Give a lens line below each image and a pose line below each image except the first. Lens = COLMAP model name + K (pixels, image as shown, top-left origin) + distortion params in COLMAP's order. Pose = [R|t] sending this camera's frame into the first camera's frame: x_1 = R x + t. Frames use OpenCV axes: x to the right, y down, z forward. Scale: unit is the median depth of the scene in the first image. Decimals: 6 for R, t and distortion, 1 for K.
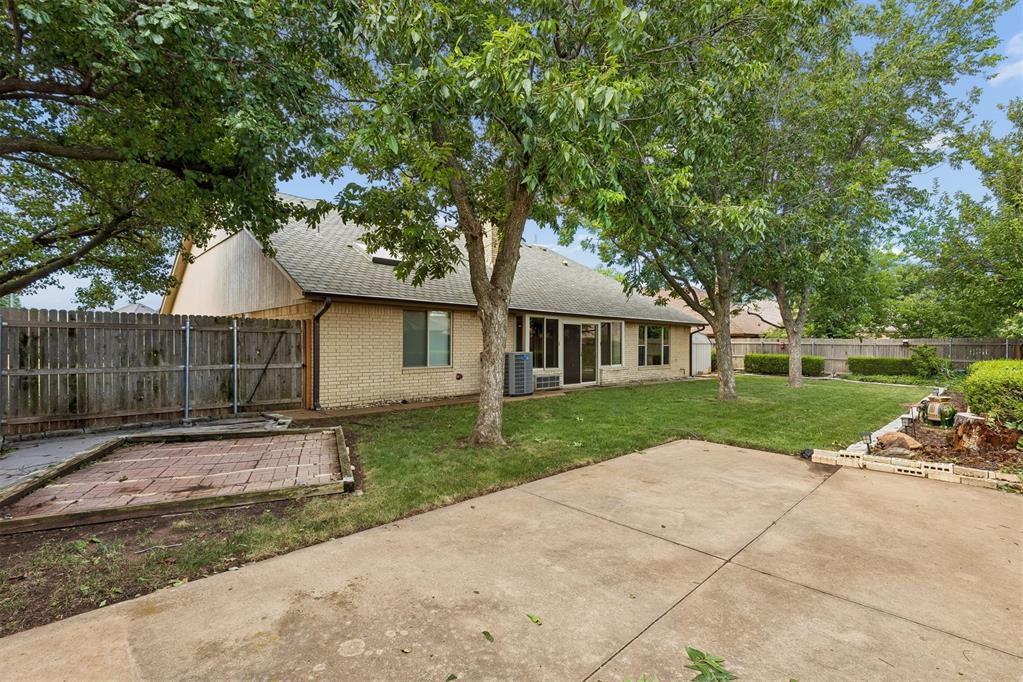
lens RADIAL K [[460.4, 0, 511.5], [0, 460.4, 345.4], [0, 0, 1]] dist [0.005063, -0.001345]
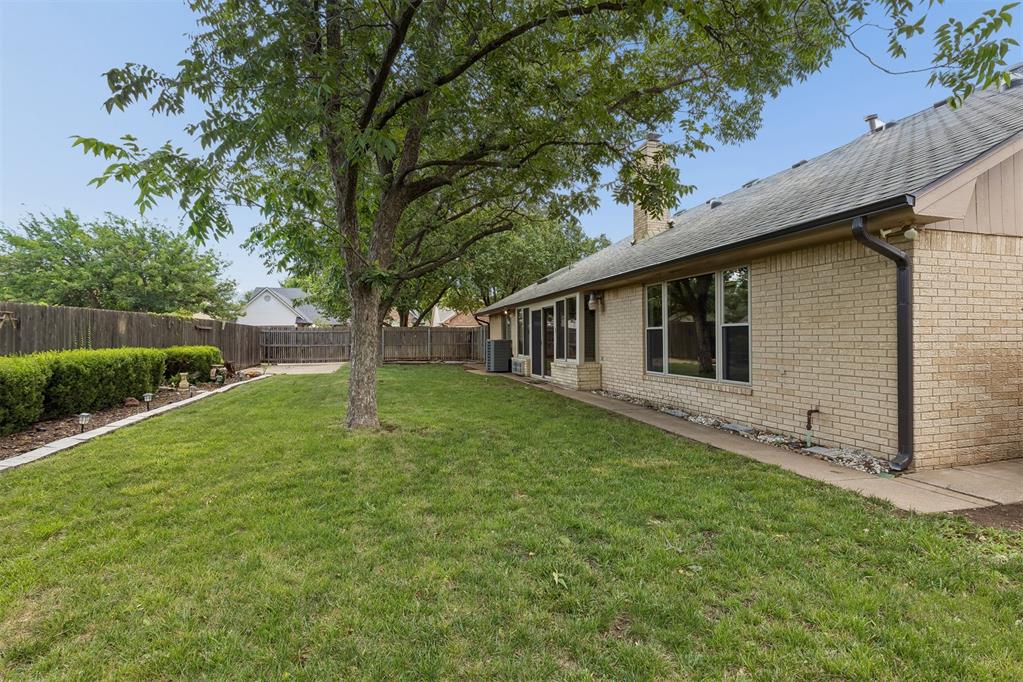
lens RADIAL K [[460.4, 0, 510.9], [0, 460.4, 341.2], [0, 0, 1]] dist [0.005063, -0.001345]
pose [[-0.490527, -0.007873, -0.871390, 0.787535], [0.004114, 0.999927, -0.011350, 0.016015], [0.871416, -0.009153, -0.490459, 1.107552]]
